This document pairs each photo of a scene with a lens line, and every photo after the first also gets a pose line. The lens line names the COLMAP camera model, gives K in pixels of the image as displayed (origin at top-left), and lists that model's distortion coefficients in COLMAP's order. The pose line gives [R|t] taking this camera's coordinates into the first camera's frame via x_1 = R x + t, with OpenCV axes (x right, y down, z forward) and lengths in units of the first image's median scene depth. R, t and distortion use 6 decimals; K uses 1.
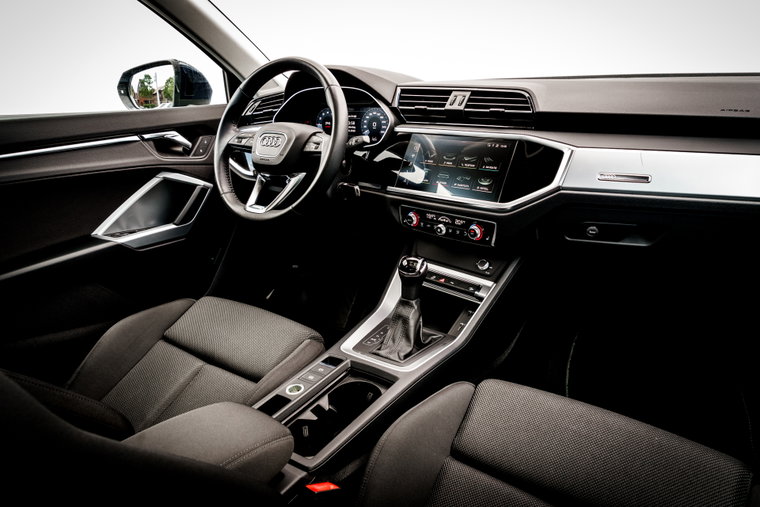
lens RADIAL K [[524.5, 0, 377.4], [0, 524.5, 253.6], [0, 0, 1]] dist [0.022340, -0.004112]
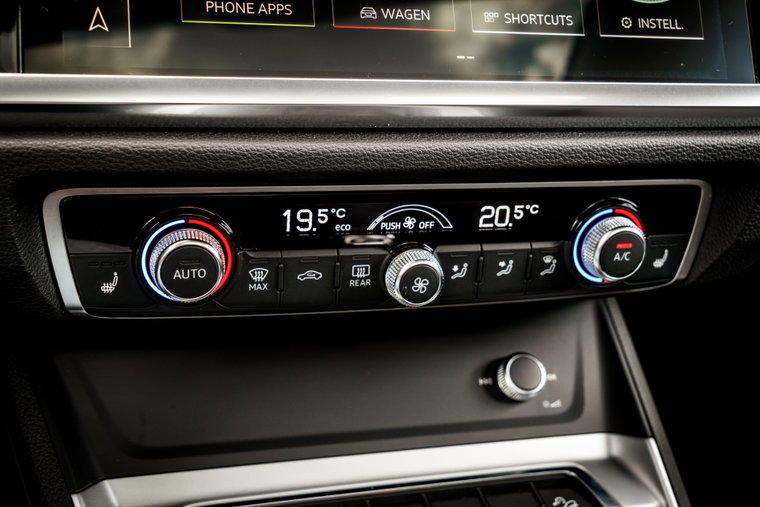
lens RADIAL K [[931.4, 0, 376.0], [0, 931.4, 249.3], [0, 0, 1]] dist [0.008239, 0.000000]
pose [[0.466553, -0.247475, 0.849167, -0.154207], [0.189974, 0.965692, 0.177057, -0.114137], [-0.863850, 0.078713, 0.497561, 0.845915]]
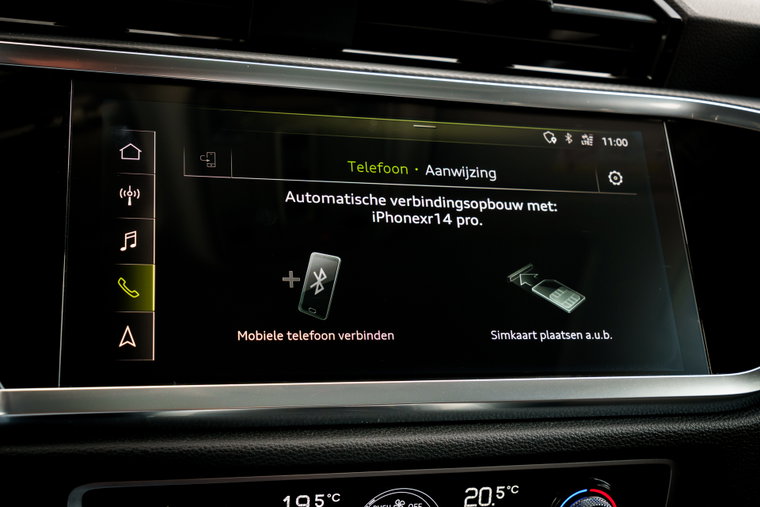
lens RADIAL K [[974.1, 0, 378.3], [0, 974.1, 259.8], [0, 0, 1]] dist [0.017298, 0.000000]
pose [[0.470365, -0.068860, 0.879781, -0.193376], [0.193559, 0.980725, -0.026723, -0.146081], [-0.860983, 0.182859, 0.474627, 0.811101]]
